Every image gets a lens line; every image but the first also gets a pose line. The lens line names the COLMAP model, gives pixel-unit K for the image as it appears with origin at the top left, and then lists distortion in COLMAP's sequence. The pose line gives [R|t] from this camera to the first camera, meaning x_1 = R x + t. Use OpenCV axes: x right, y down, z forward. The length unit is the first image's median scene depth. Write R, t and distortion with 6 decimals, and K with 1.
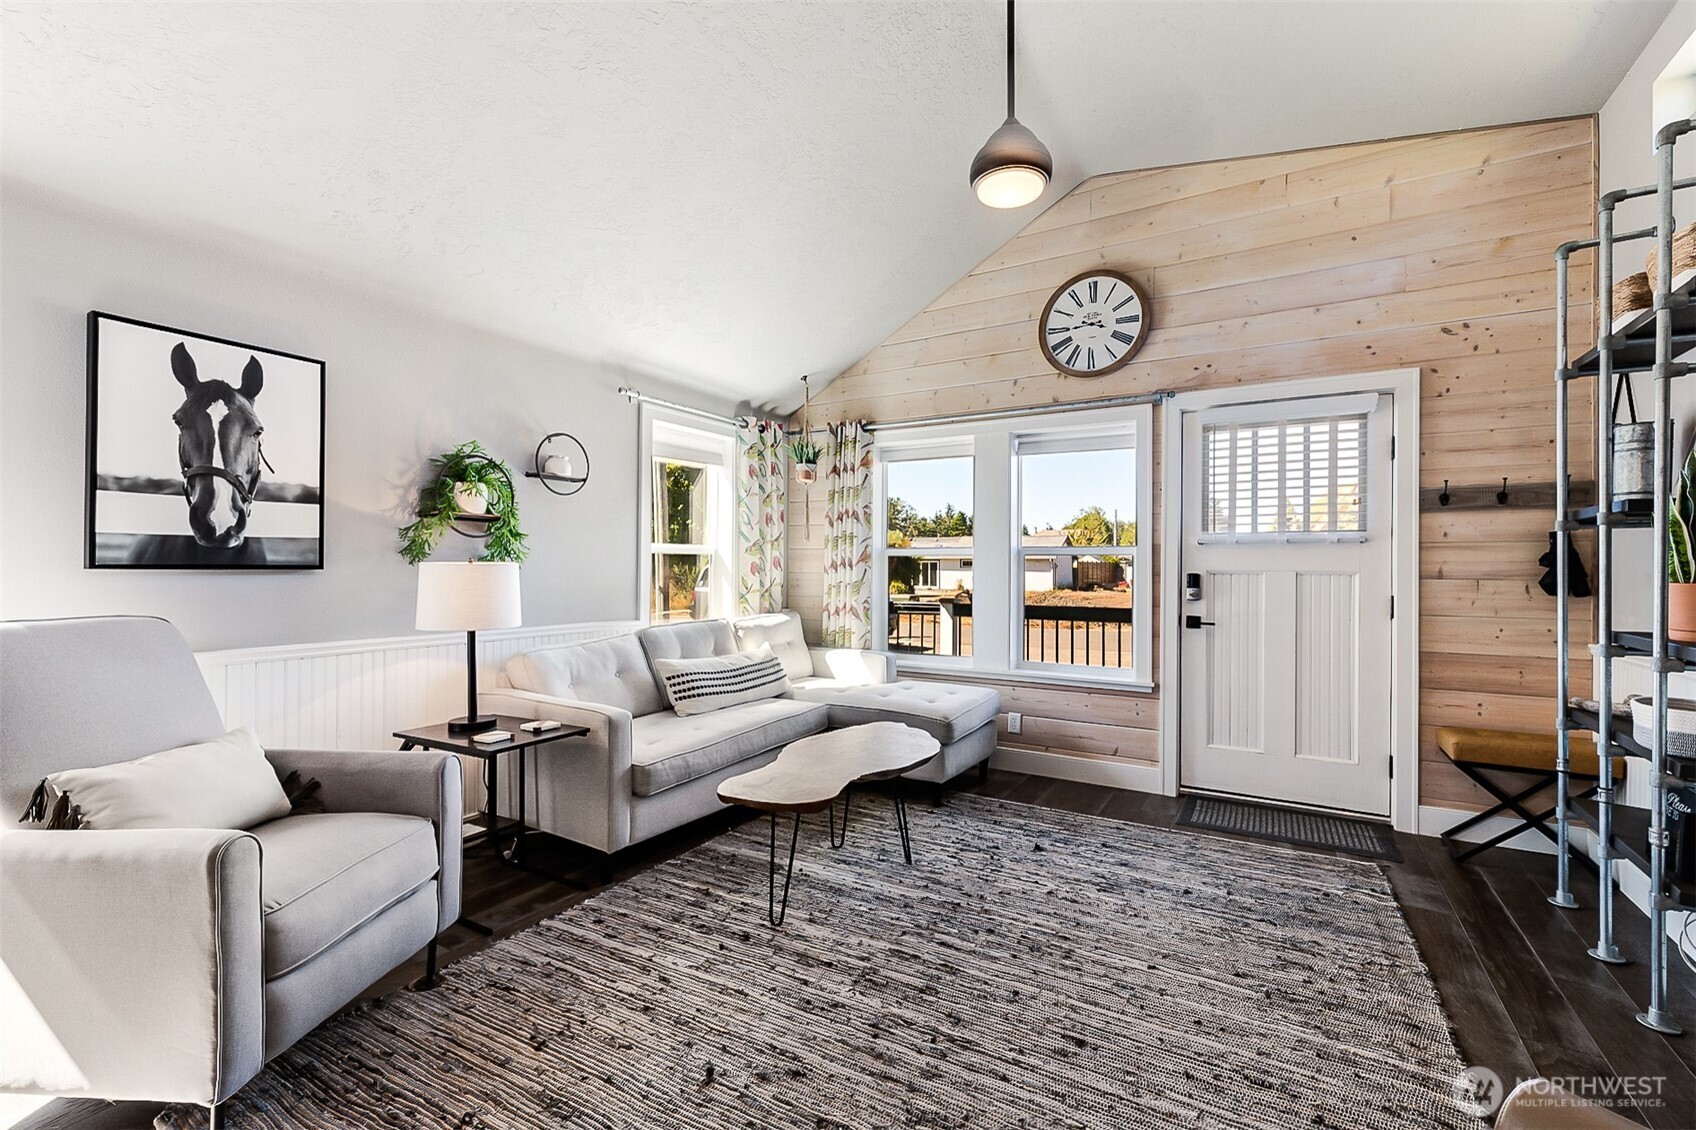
lens RADIAL K [[720.9, 0, 837.8], [0, 720.9, 564.6], [0, 0, 1]] dist [0.009562, -0.001671]
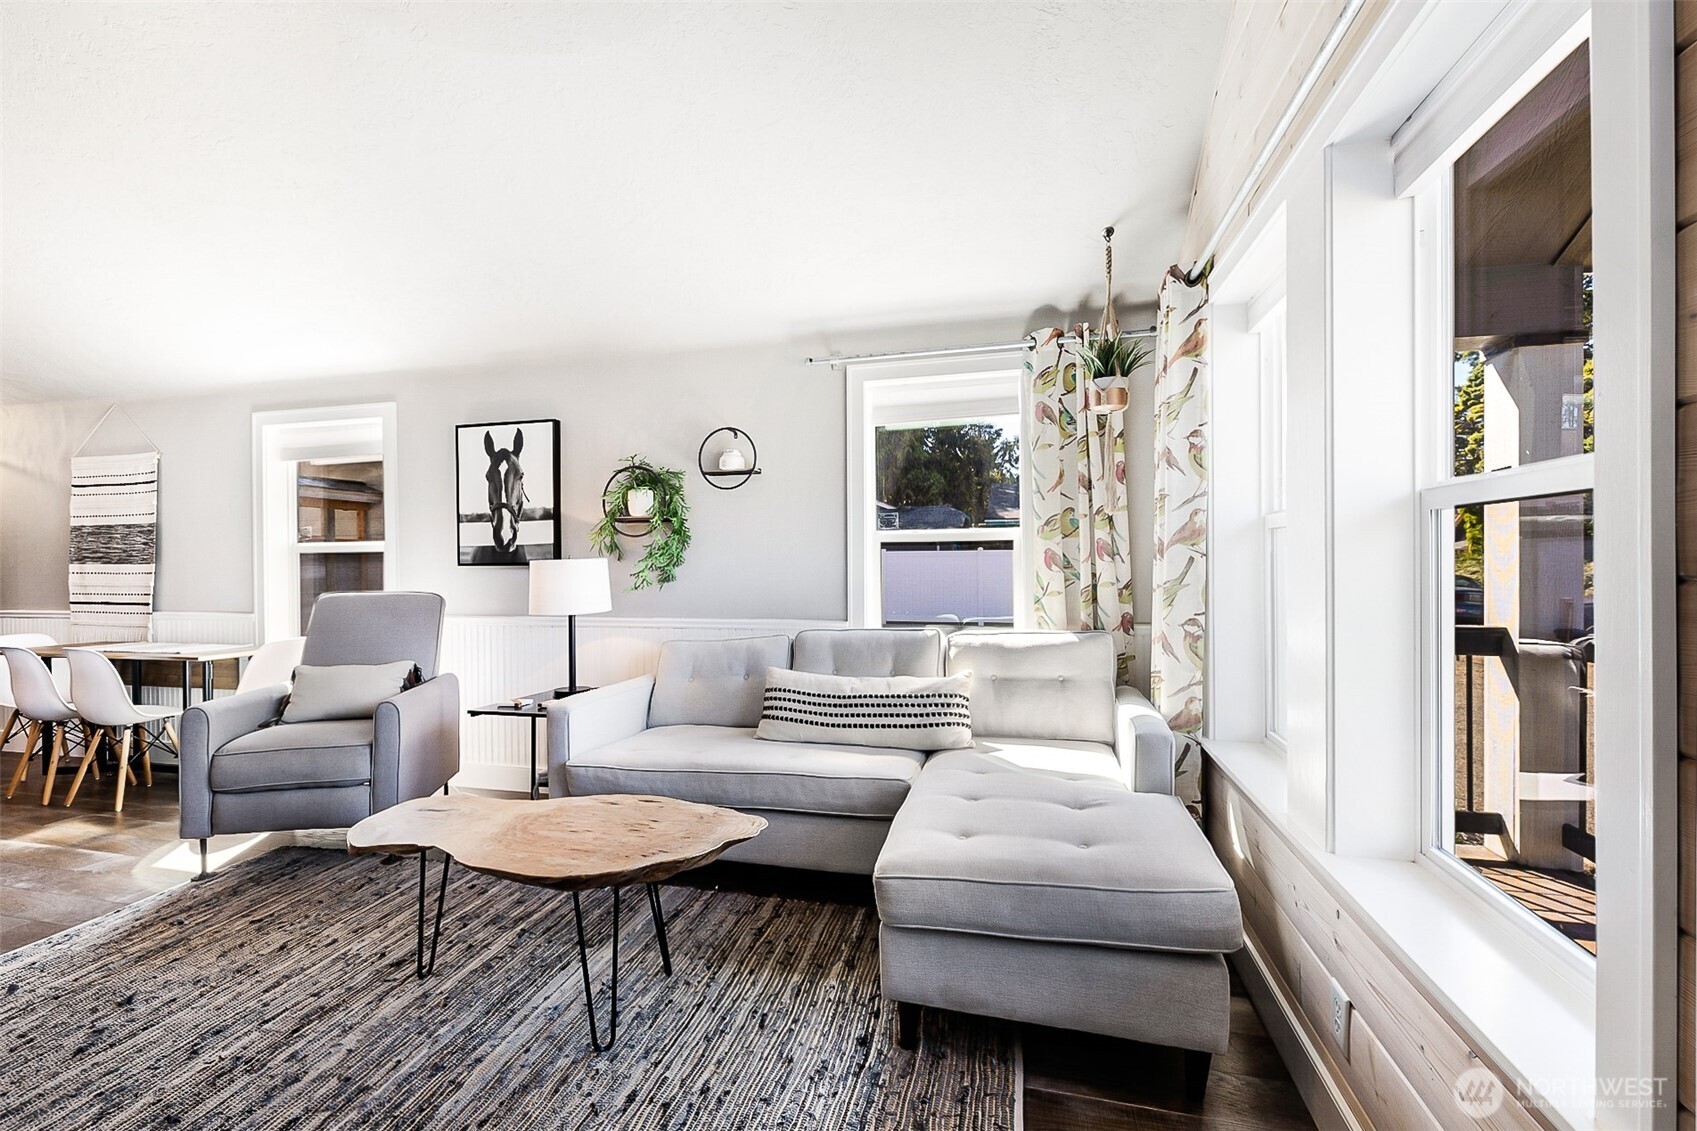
lens RADIAL K [[721.3, 0, 833.3], [0, 721.3, 559.9], [0, 0, 1]] dist [0.009562, -0.001671]
pose [[0.292375, -0.007817, -0.956272, 0.760578], [0.015922, 0.999868, -0.003306, 0.009138], [0.956171, -0.014259, 0.292461, 1.039314]]
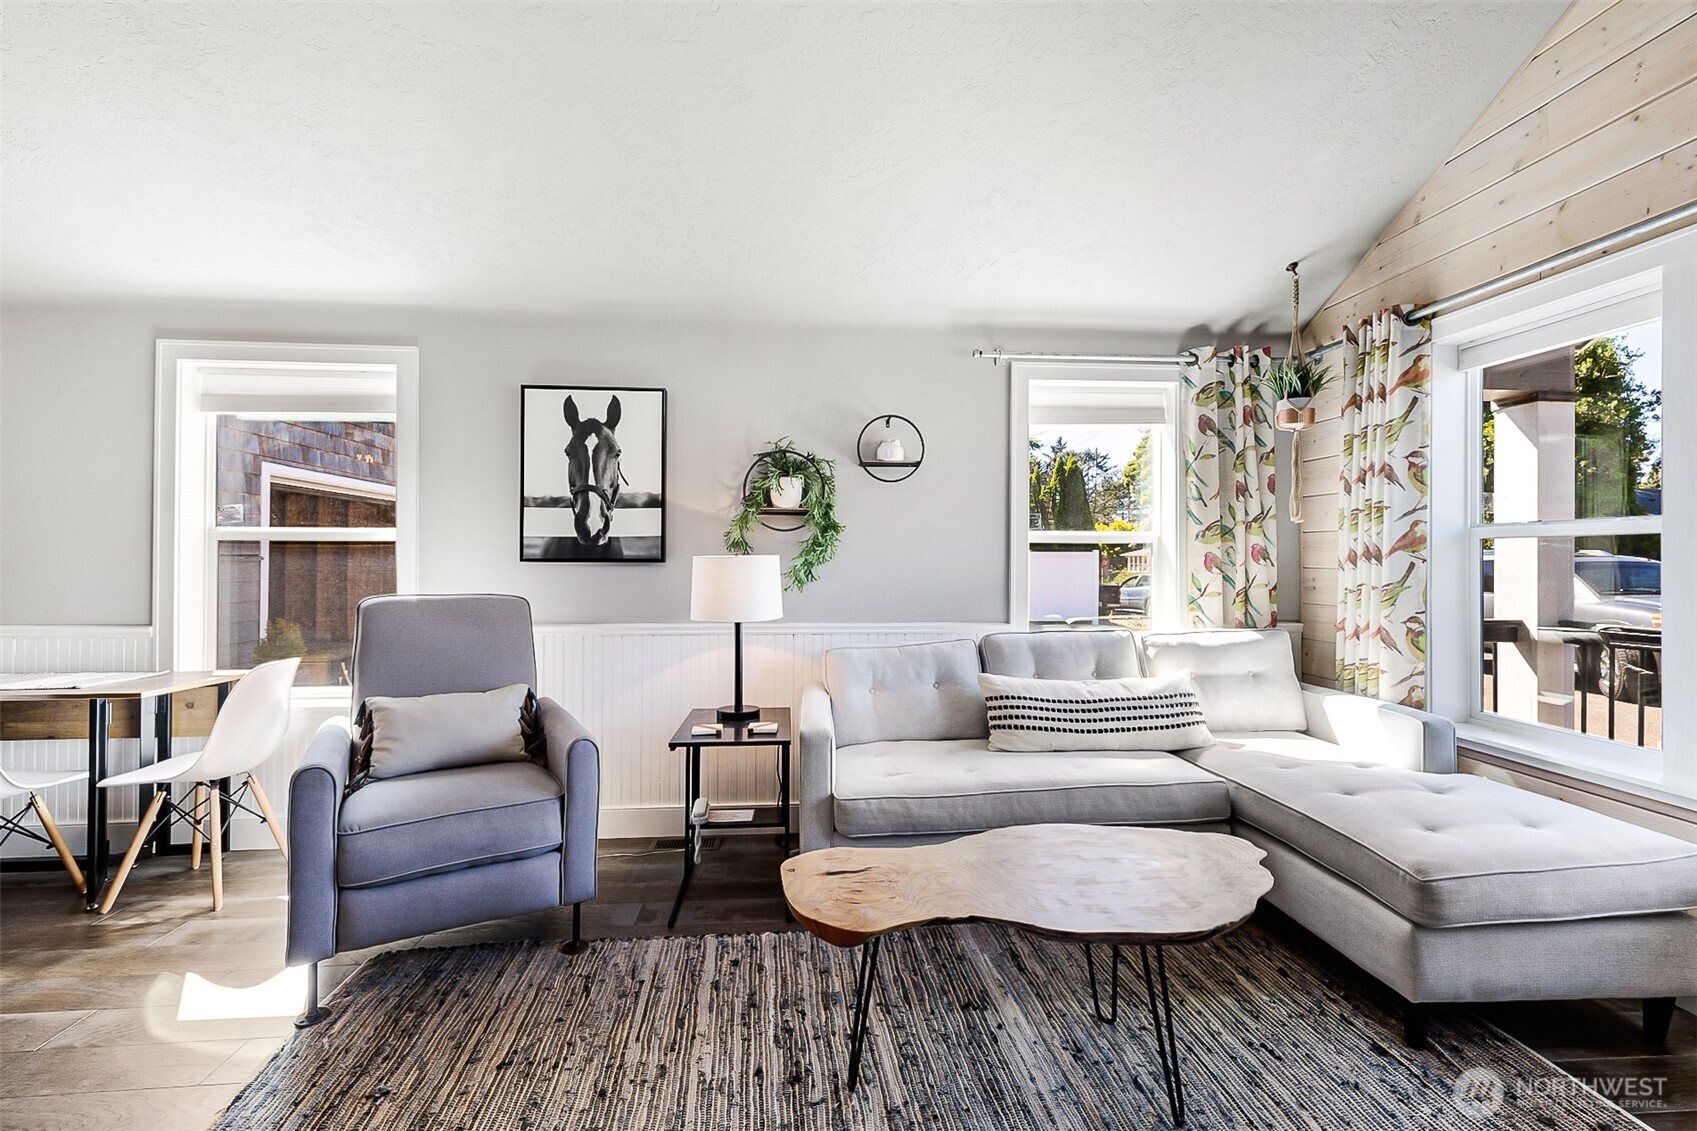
lens RADIAL K [[721.3, 0, 842.8], [0, 721.3, 549.5], [0, 0, 1]] dist [0.009562, -0.001671]
pose [[0.593086, -0.013354, -0.805029, 0.396505], [0.003724, 0.999897, -0.013843, 0.002957], [0.805131, 0.005212, 0.593074, 0.499303]]
